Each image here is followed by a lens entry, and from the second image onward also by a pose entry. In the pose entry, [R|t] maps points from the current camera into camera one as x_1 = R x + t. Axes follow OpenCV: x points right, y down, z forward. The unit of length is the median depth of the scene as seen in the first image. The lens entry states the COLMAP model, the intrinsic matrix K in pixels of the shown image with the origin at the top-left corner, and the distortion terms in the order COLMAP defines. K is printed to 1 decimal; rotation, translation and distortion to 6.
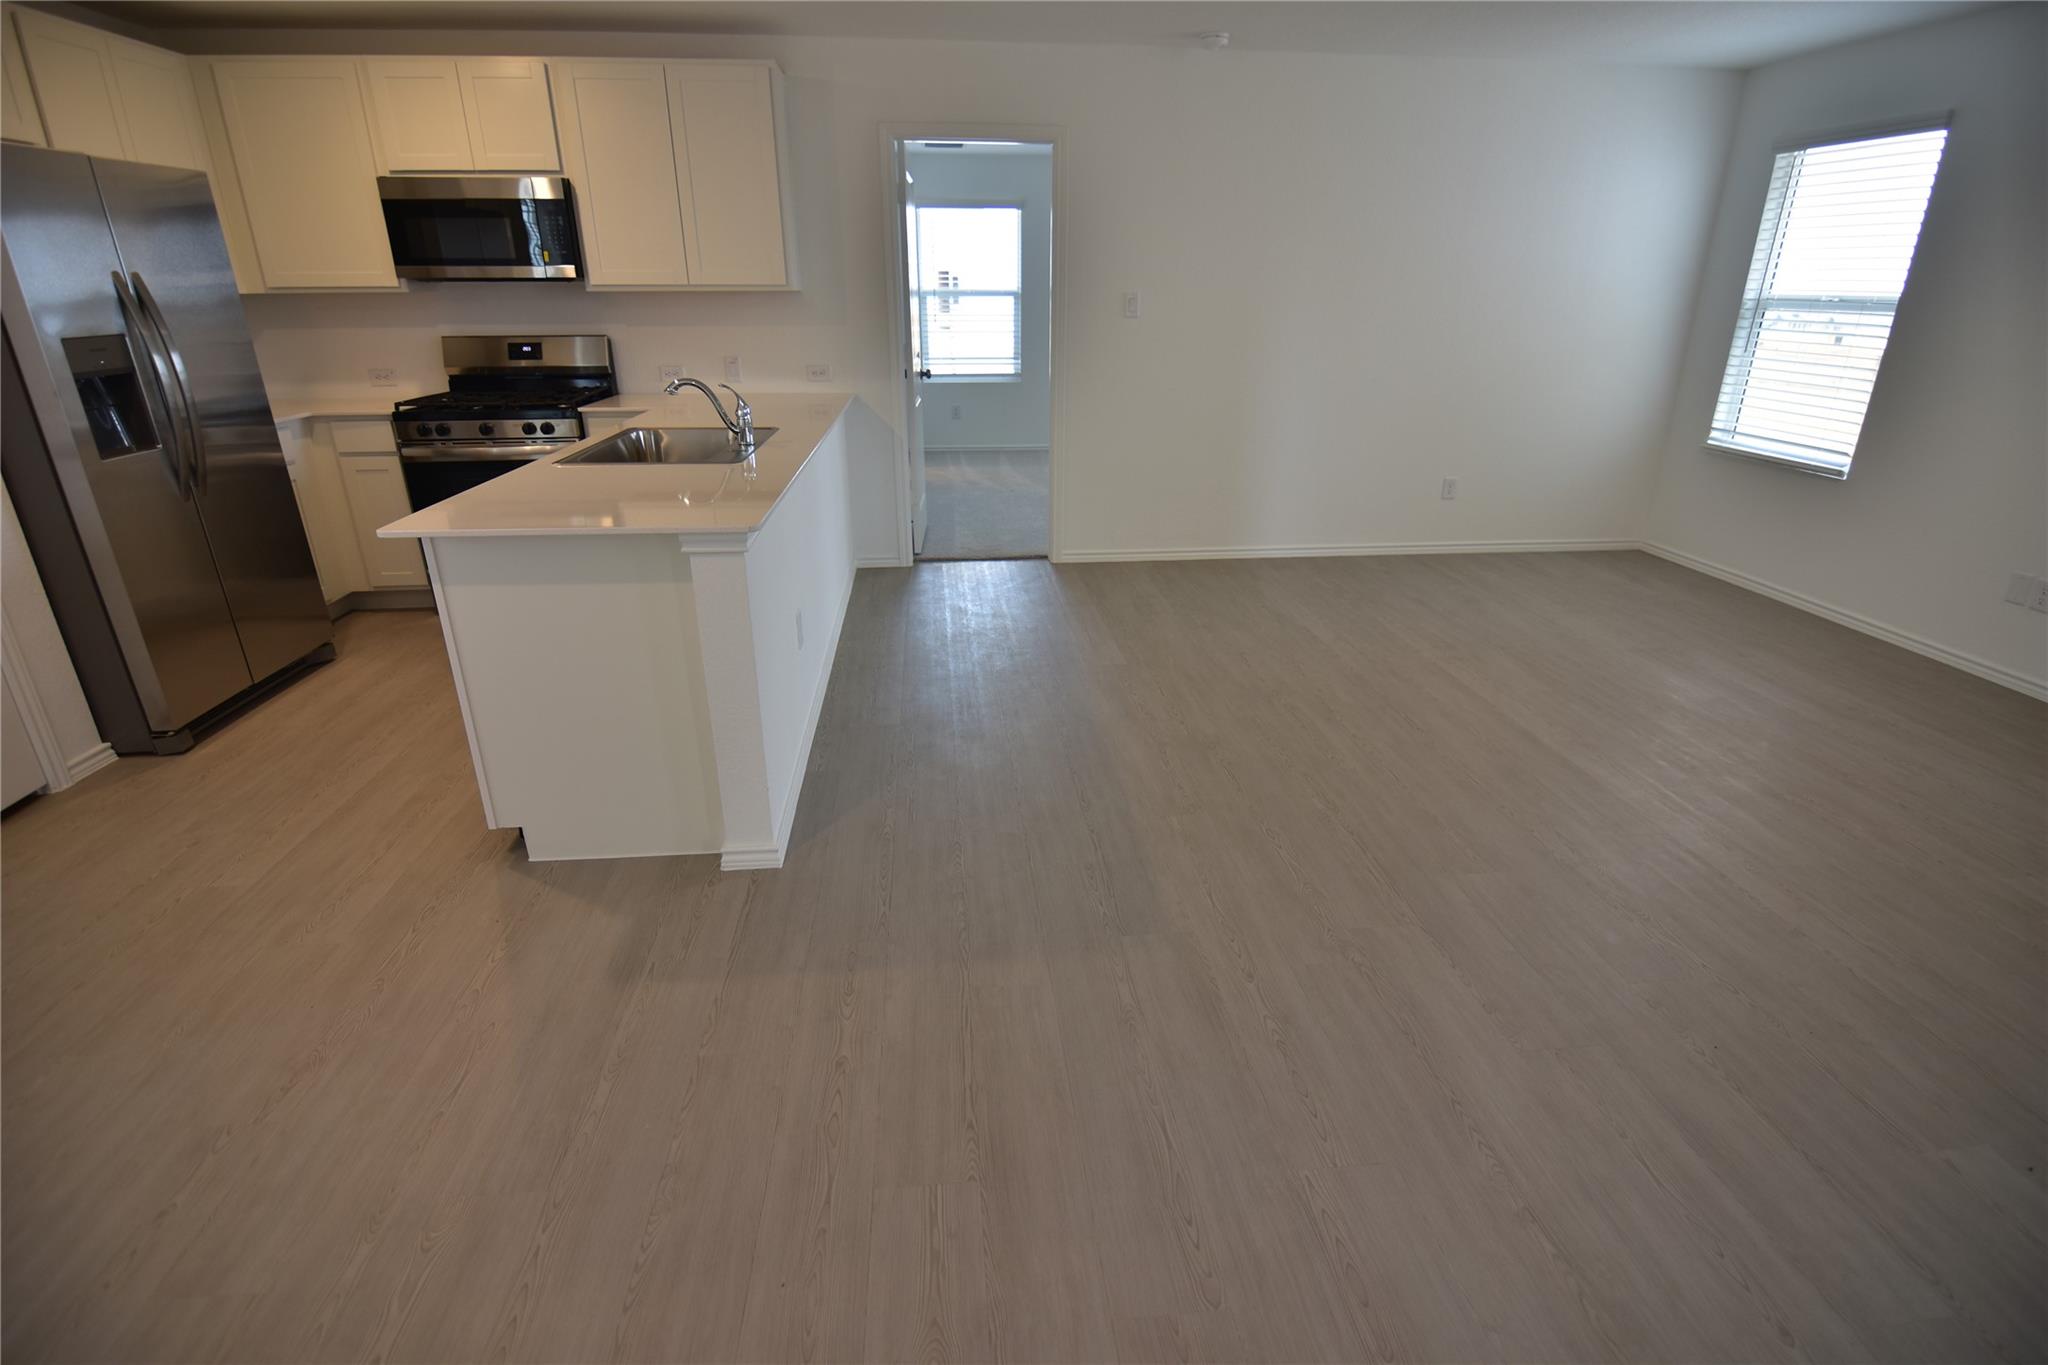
lens RADIAL K [[980.2, 0, 1040.5], [0, 980.2, 684.1], [0, 0, 1]] dist [-0.003575, -0.012435]
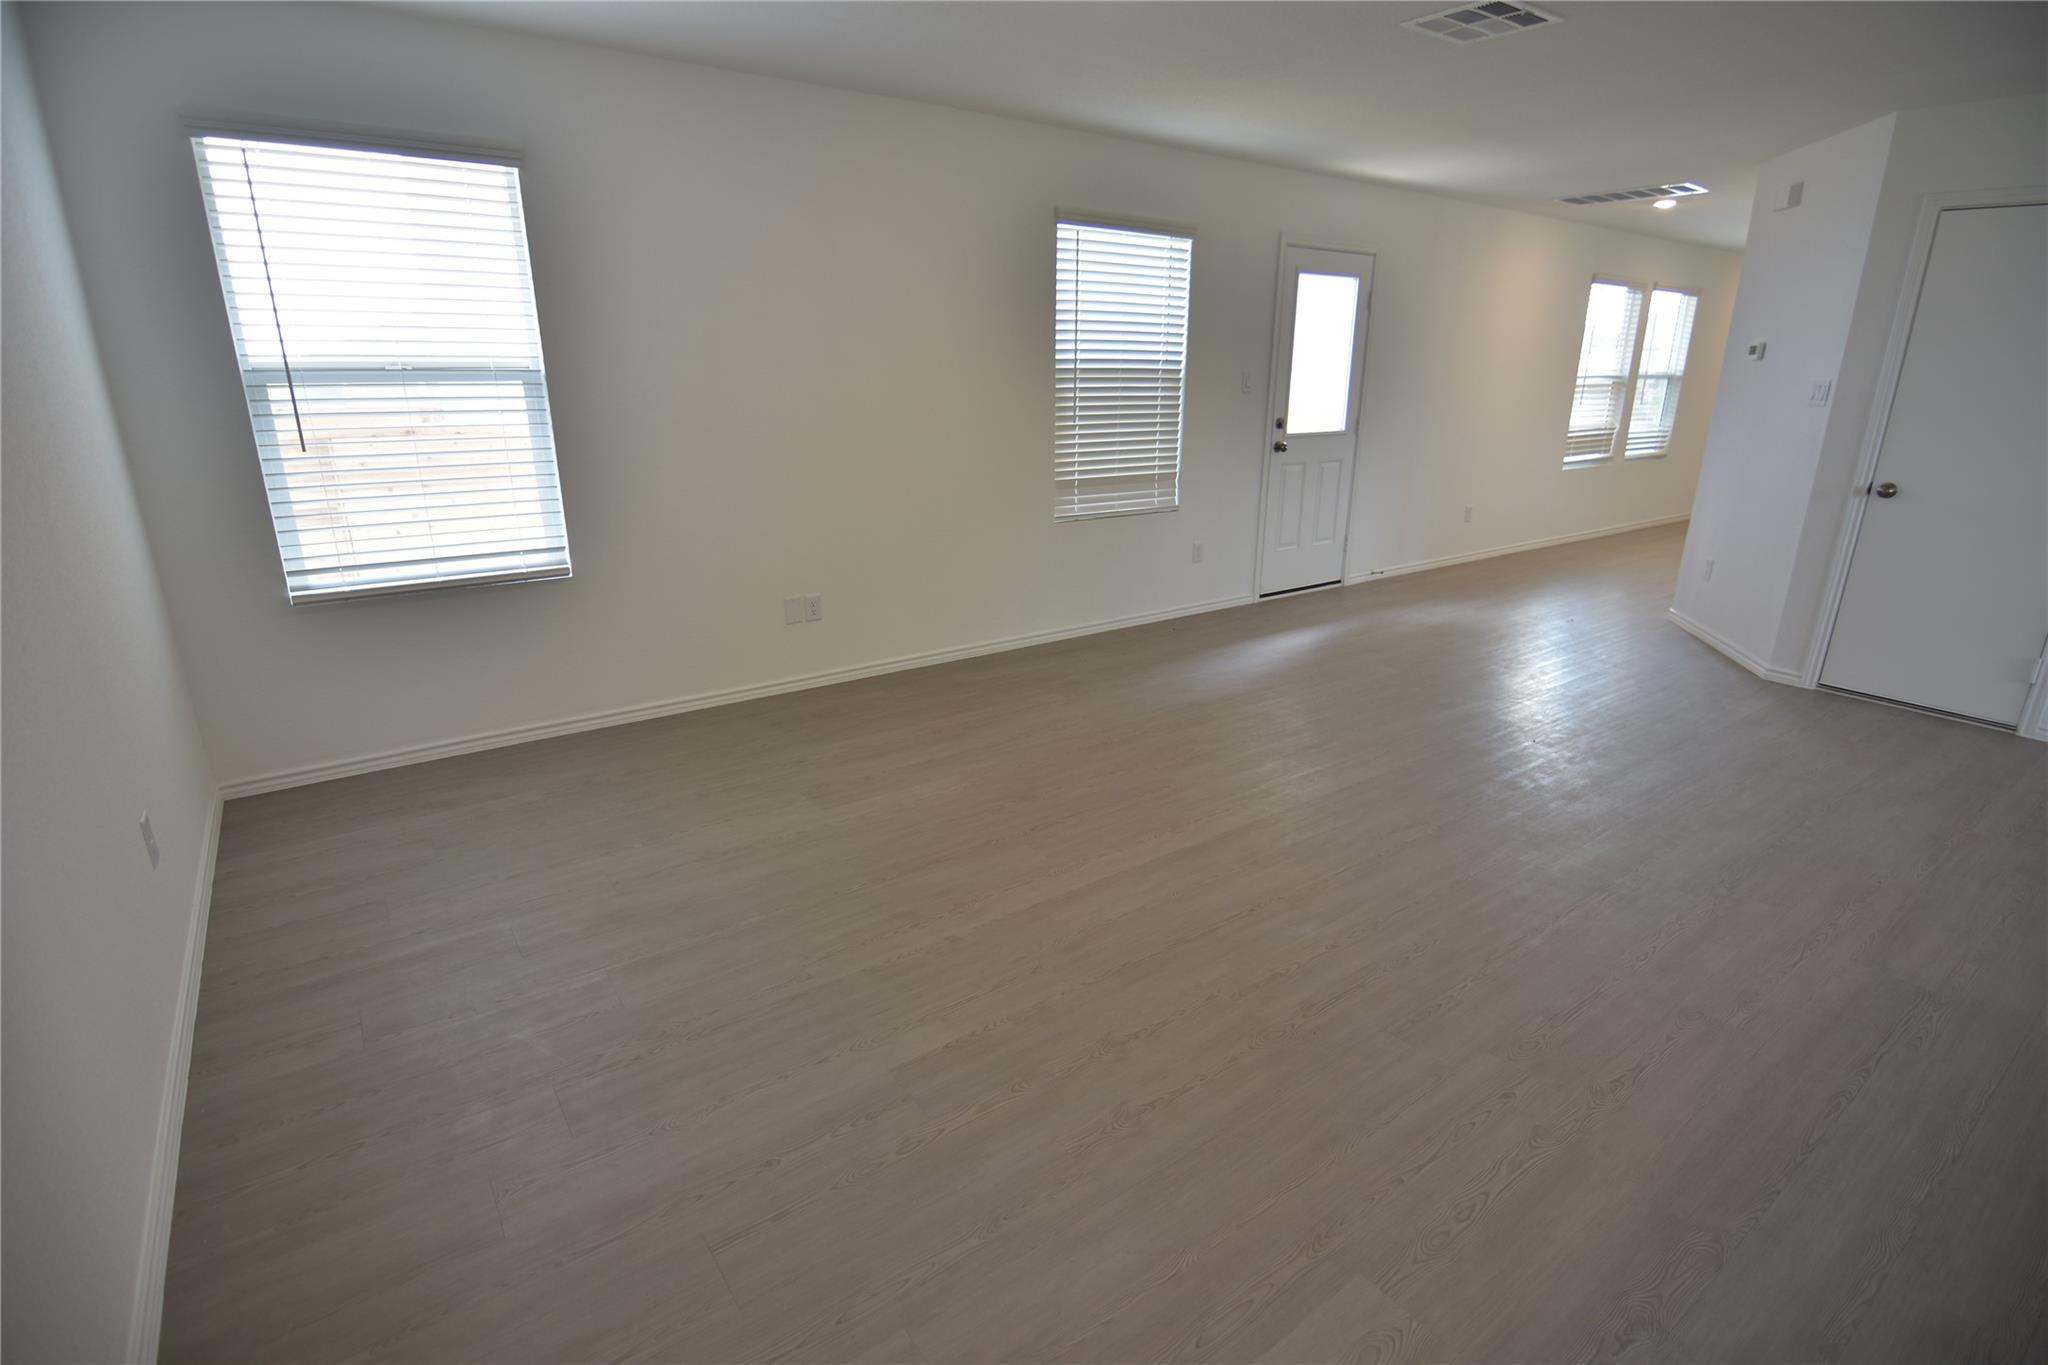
lens RADIAL K [[980.2, 0, 1040.5], [0, 980.2, 684.1], [0, 0, 1]] dist [-0.003575, -0.012435]
pose [[-0.499983, -0.270153, 0.822821, -0.104634], [0.317068, 0.827034, 0.464201, -0.416198], [-0.805906, 0.492983, -0.327846, 1.040012]]
